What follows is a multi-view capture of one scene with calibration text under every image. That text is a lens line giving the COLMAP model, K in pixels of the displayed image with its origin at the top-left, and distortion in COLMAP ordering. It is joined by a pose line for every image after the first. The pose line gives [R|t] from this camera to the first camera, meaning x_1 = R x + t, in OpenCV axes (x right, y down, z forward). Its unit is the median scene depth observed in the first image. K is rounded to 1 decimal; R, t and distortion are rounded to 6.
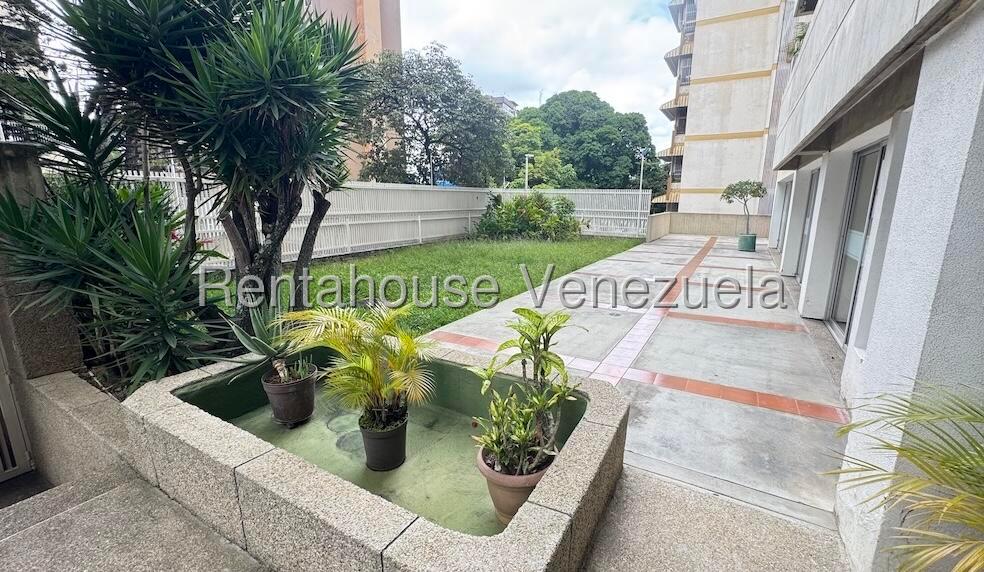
lens RADIAL K [[412.0, 0, 509.9], [0, 412.0, 286.2], [0, 0, 1]] dist [0.000525, 0.000107]
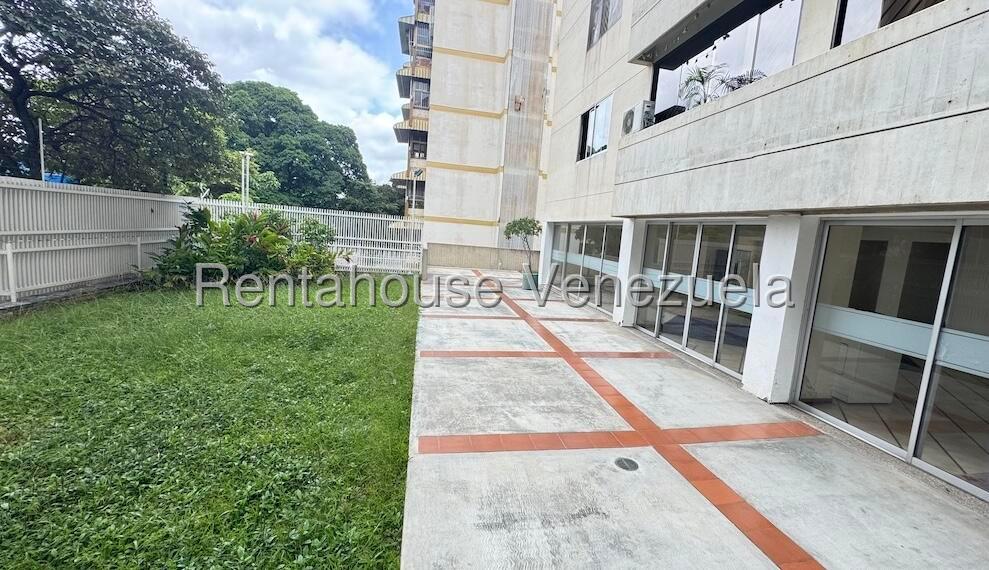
lens RADIAL K [[411.9, 0, 509.9], [0, 411.9, 281.4], [0, 0, 1]] dist [-0.002606, 0.000788]
pose [[0.750950, -0.030460, 0.659657, -0.065457], [0.066976, 0.997298, -0.030194, -0.049538], [-0.656954, 0.066856, 0.750960, 0.189184]]
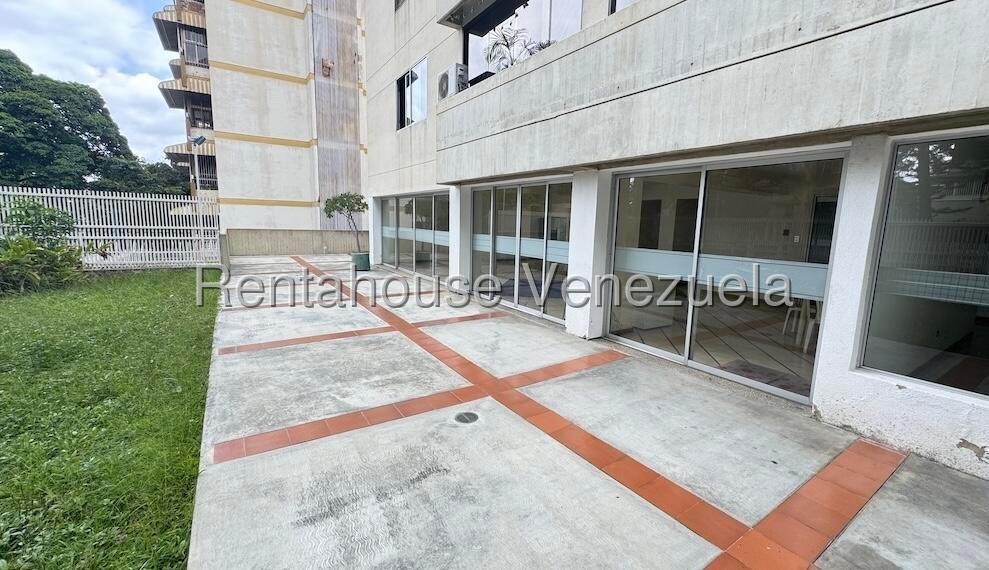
lens RADIAL K [[411.9, 0, 509.9], [0, 411.9, 281.4], [0, 0, 1]] dist [-0.002606, 0.000788]
pose [[0.444368, -0.127617, 0.886708, -0.054230], [0.165488, 0.984460, 0.058752, -0.038518], [-0.880427, 0.120632, 0.458581, 0.190805]]
